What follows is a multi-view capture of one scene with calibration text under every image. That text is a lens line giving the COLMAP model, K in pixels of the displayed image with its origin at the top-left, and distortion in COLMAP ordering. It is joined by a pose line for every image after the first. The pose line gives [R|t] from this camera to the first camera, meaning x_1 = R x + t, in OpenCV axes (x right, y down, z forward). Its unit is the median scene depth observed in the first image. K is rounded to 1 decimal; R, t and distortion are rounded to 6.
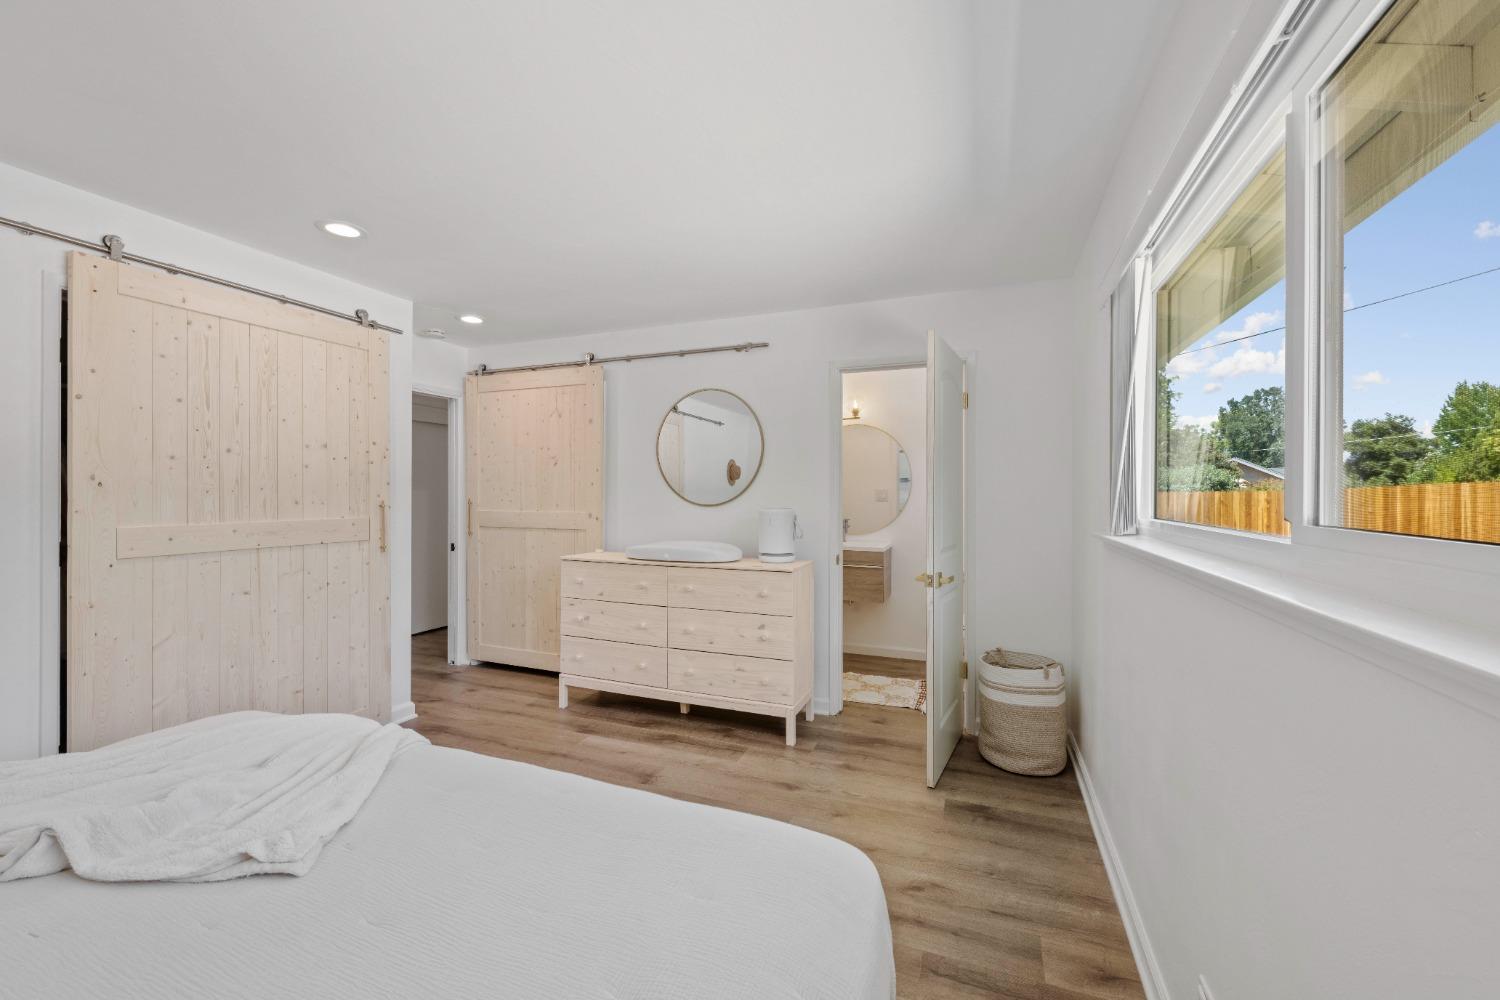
lens RADIAL K [[594.1, 0, 761.3], [0, 594.1, 499.5], [0, 0, 1]] dist [-0.003275, 0.000708]
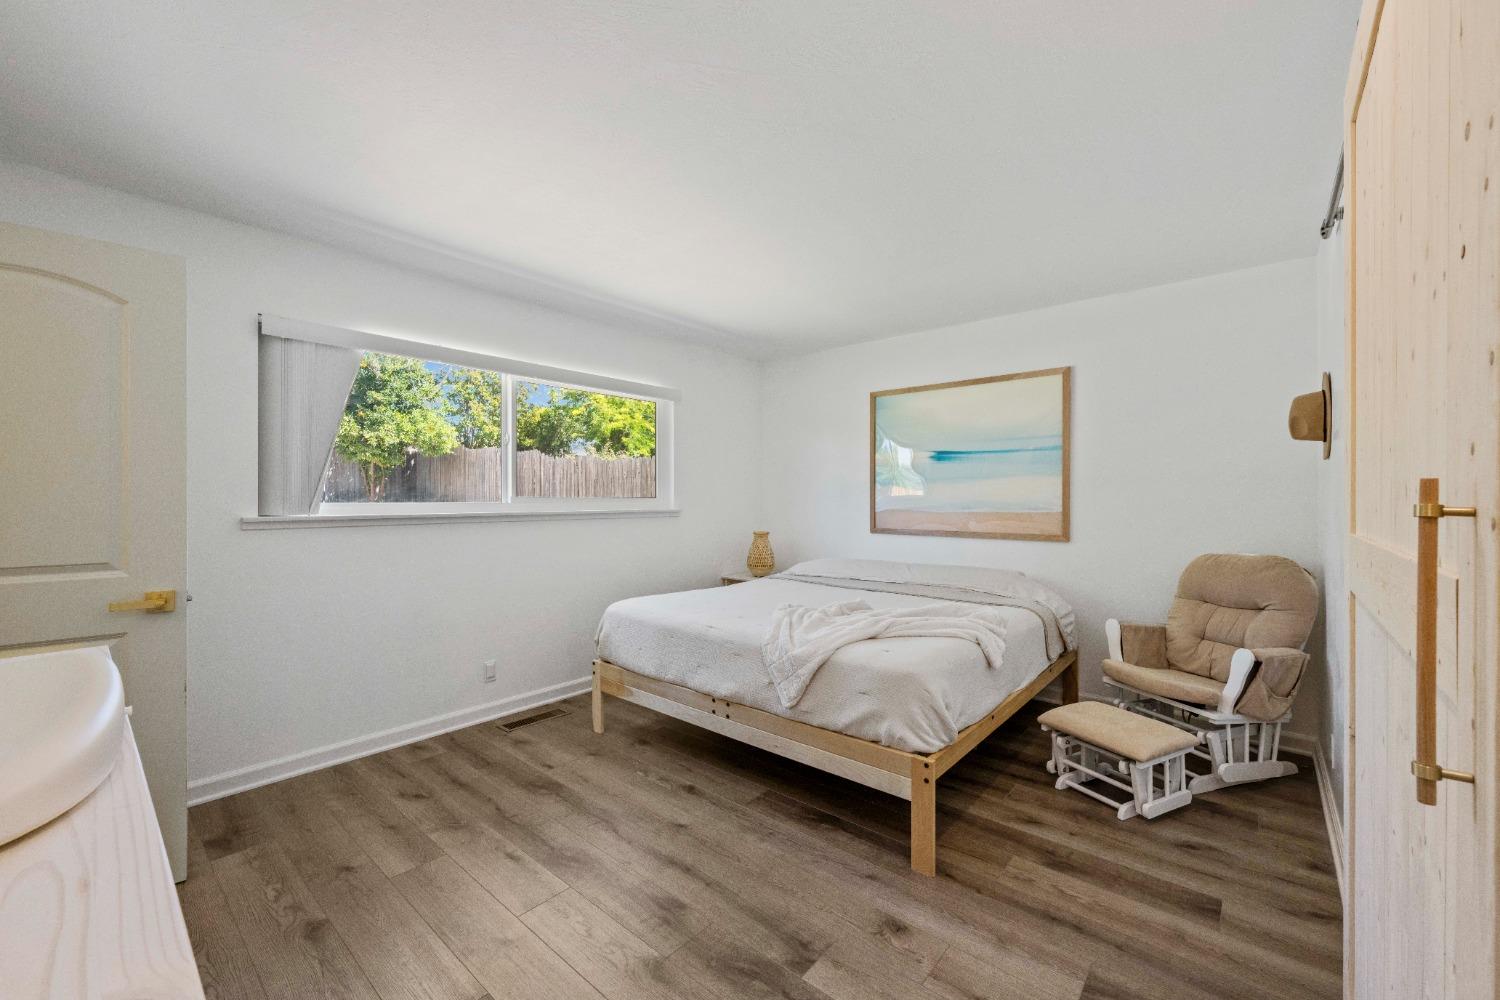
lens RADIAL K [[594.1, 0, 751.0], [0, 594.1, 494.7], [0, 0, 1]] dist [-0.003275, 0.000708]
pose [[-0.940478, -0.001400, 0.339852, -0.492623], [0.001285, 0.999970, 0.007676, 0.003210], [-0.339853, 0.007655, -0.940448, 1.150379]]
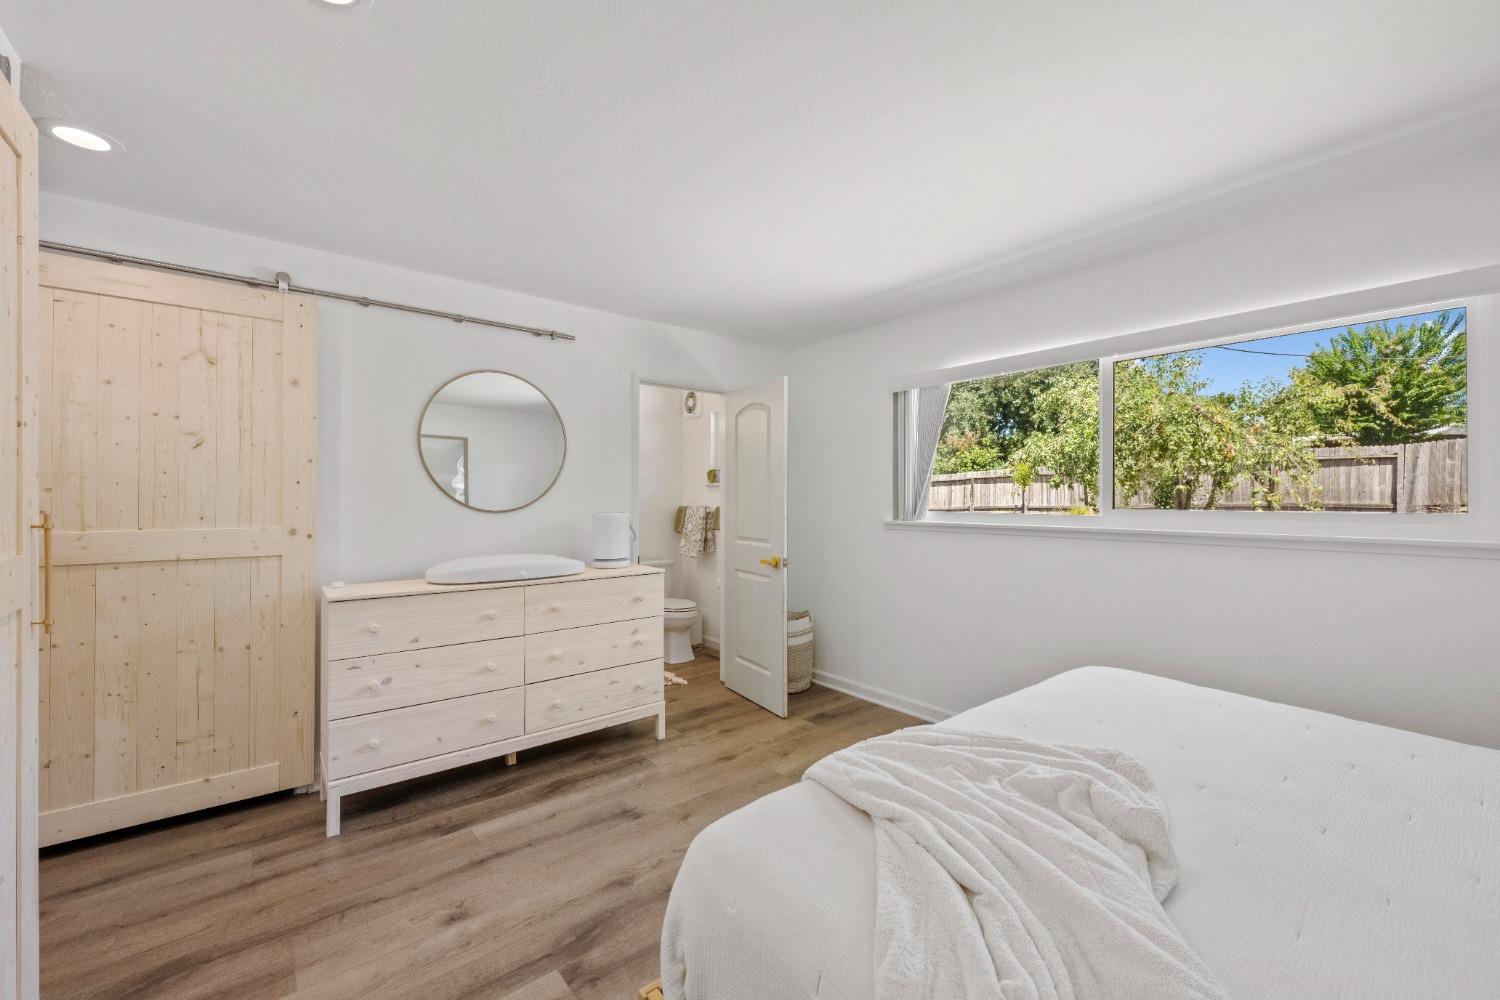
lens RADIAL K [[594.1, 0, 756.6], [0, 594.1, 498.4], [0, 0, 1]] dist [-0.003275, 0.000708]
pose [[0.486934, -0.001277, 0.873438, -0.720413], [0.007899, 0.999964, -0.002942, -0.003238], [-0.873403, 0.008332, 0.486926, 0.318465]]
